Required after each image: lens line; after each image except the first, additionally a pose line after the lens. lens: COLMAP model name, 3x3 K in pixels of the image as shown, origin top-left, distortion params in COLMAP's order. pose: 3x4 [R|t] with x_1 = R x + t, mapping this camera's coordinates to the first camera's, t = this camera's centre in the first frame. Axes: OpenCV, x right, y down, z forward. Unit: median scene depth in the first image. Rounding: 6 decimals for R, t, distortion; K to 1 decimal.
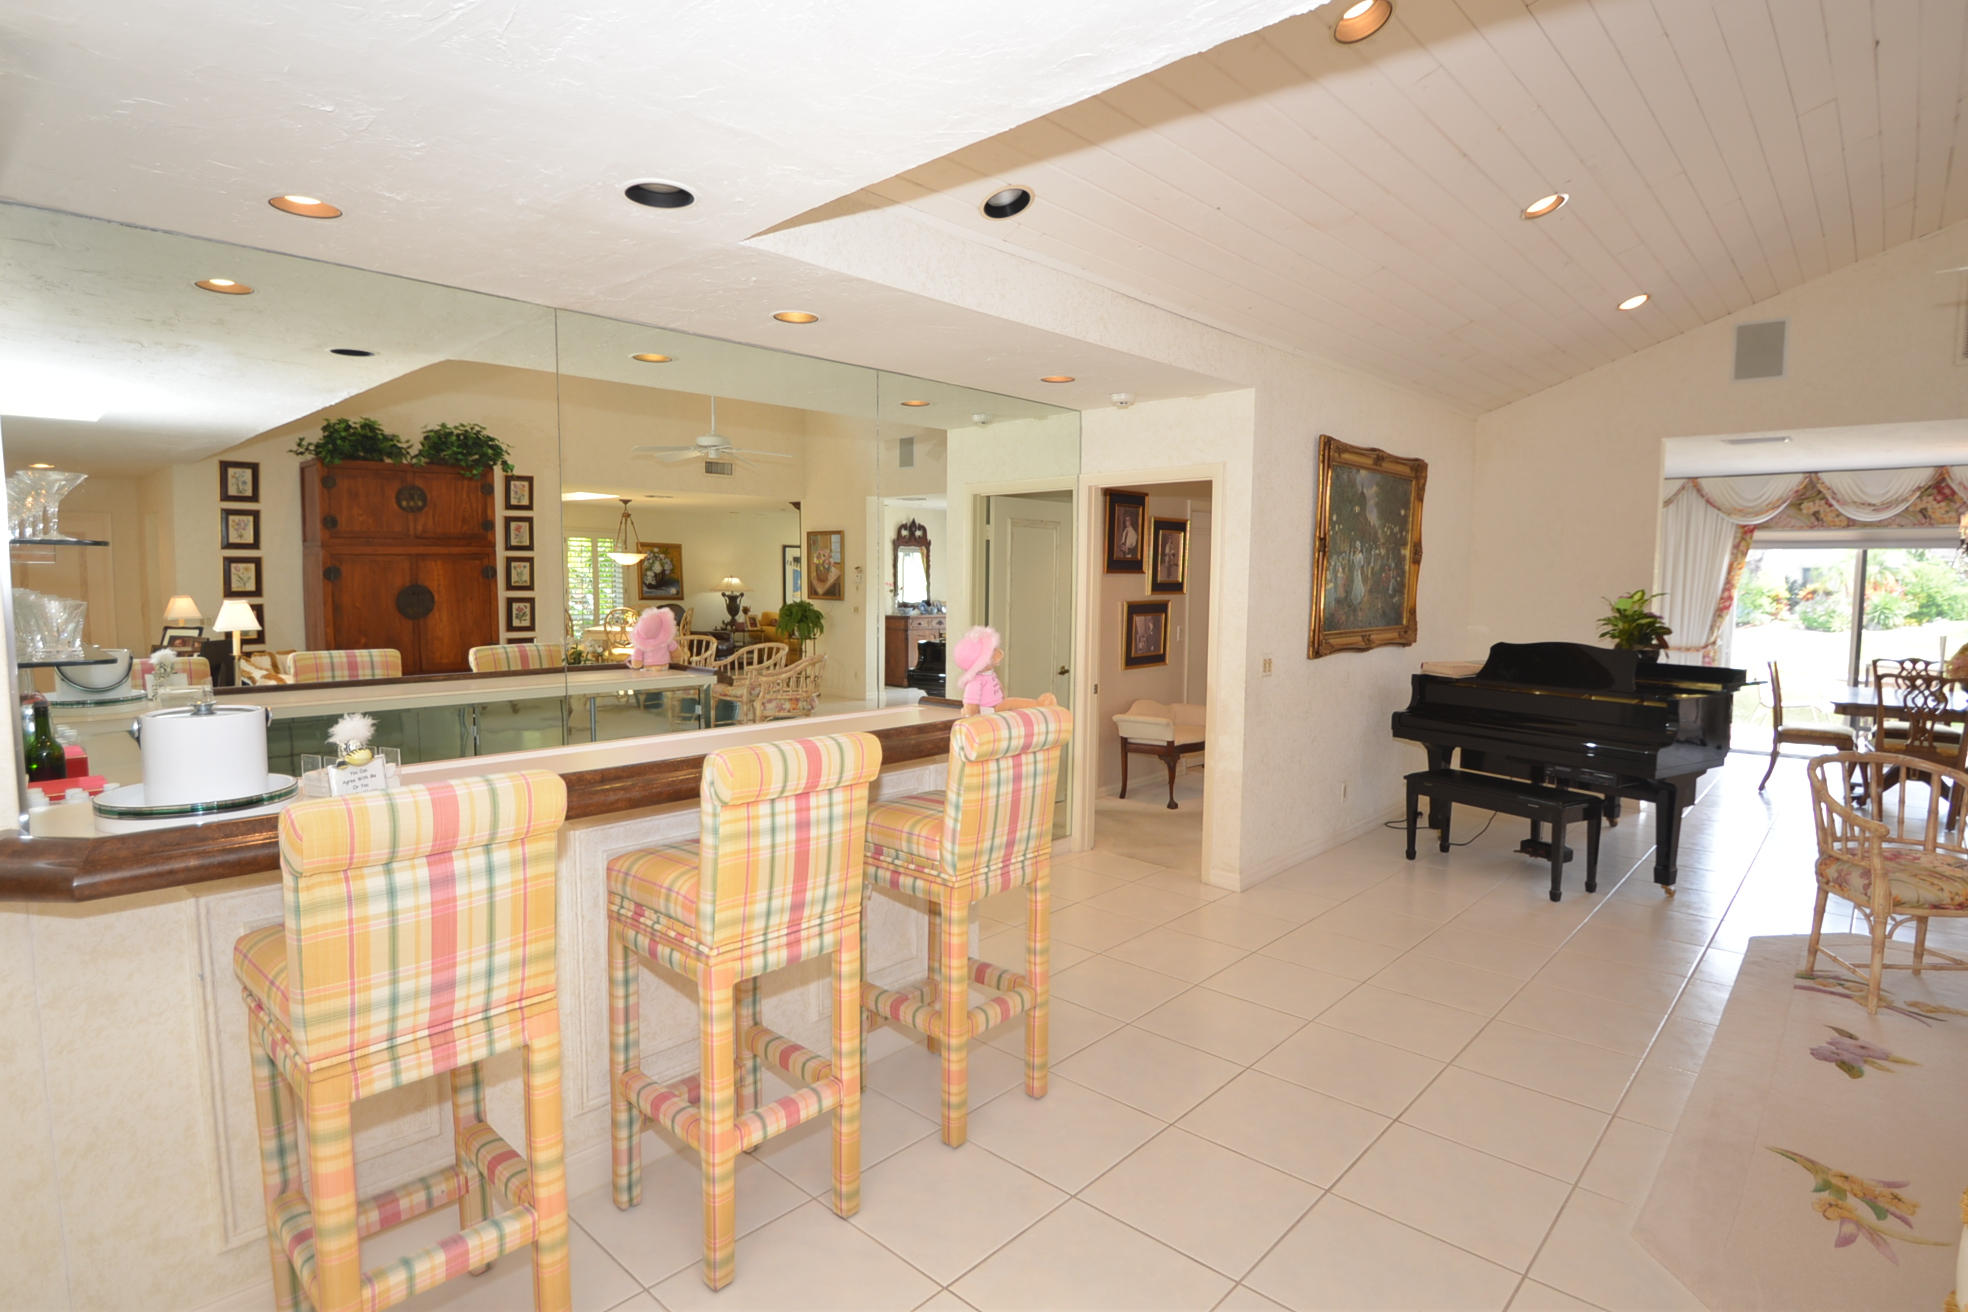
lens RADIAL K [[1006.2, 0, 984.0], [0, 1006.2, 656.0], [0, 0, 1]] dist [0.016958, 0.000150]
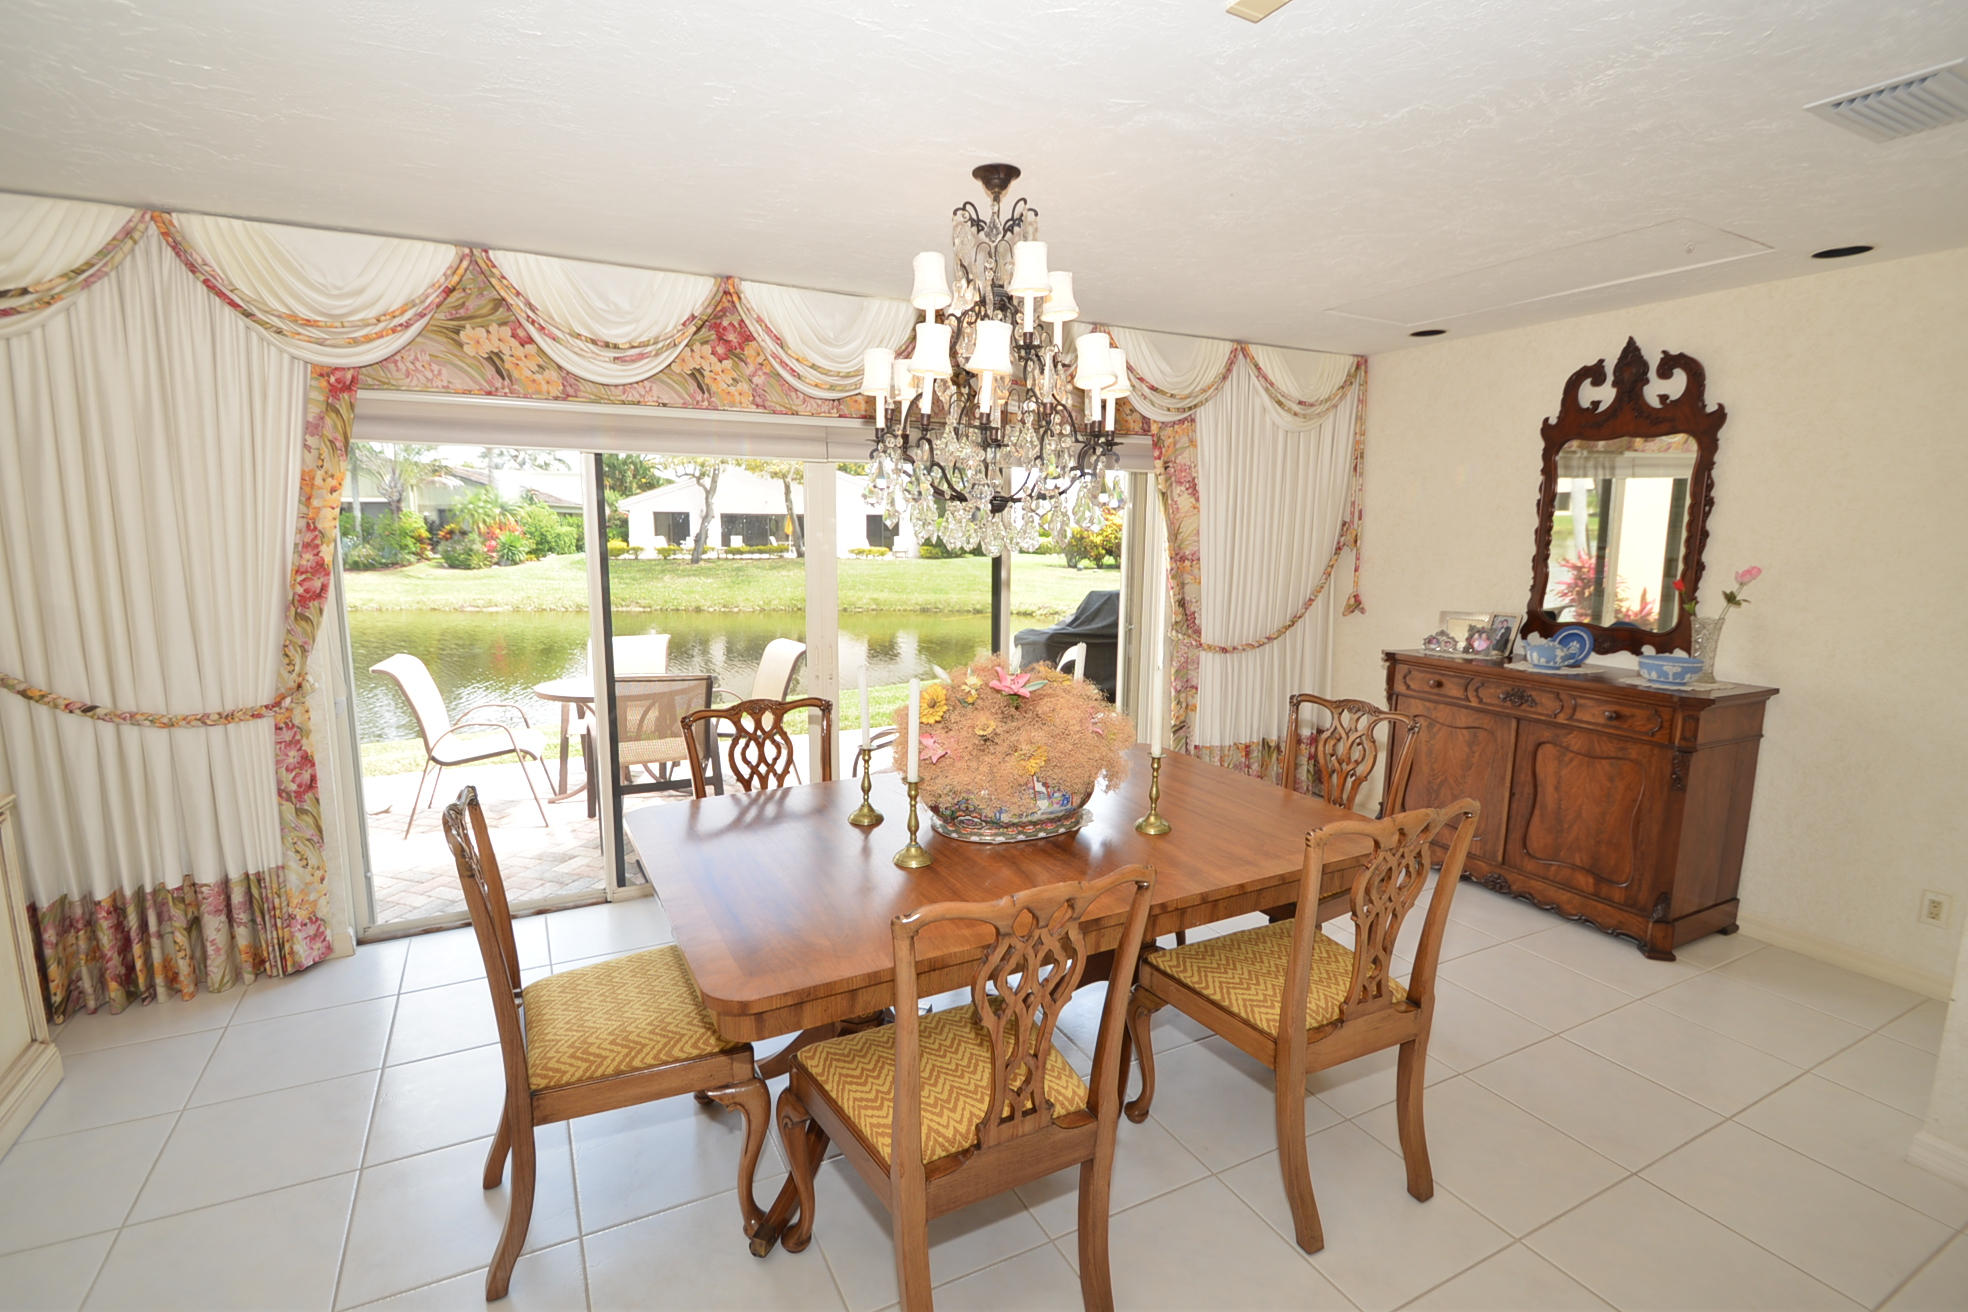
lens RADIAL K [[907.1, 0, 981.7], [0, 907.1, 636.9], [0, 0, 1]] dist [0.019143, -0.000128]
pose [[0.351306, -0.124680, 0.927922, 0.461357], [0.077194, 0.991576, 0.104008, -0.044104], [-0.933073, 0.035092, 0.357971, 0.600181]]
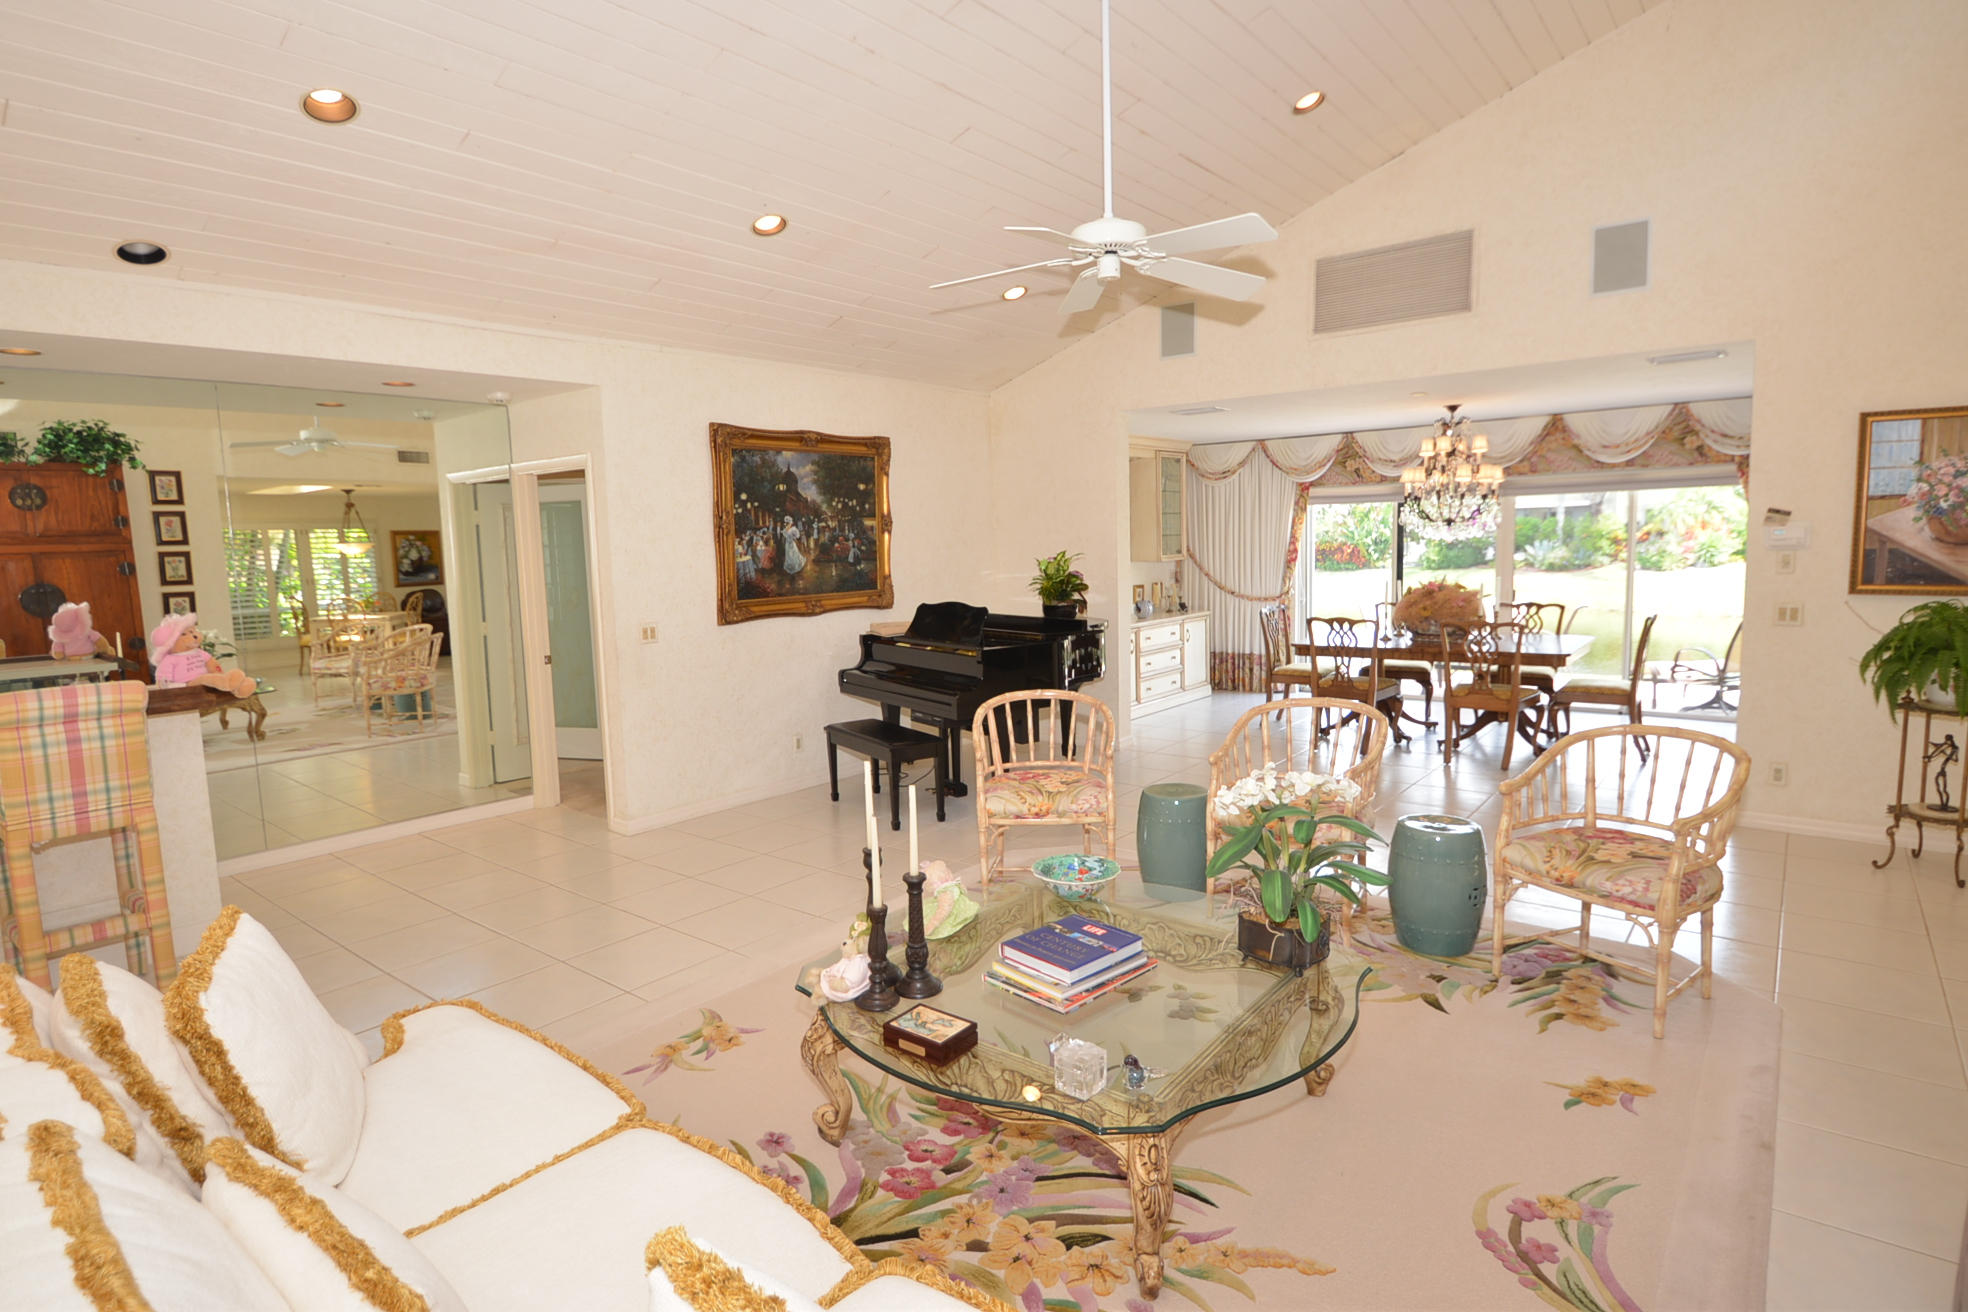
lens RADIAL K [[1040.0, 0, 968.1], [0, 1040.0, 655.5], [0, 0, 1]] dist [-0.018992, 0.053723]
pose [[0.998194, -0.042080, 0.042867, 0.308200], [0.040868, 0.998751, 0.028754, 0.008191], [-0.044024, -0.026950, 0.998667, -0.088299]]
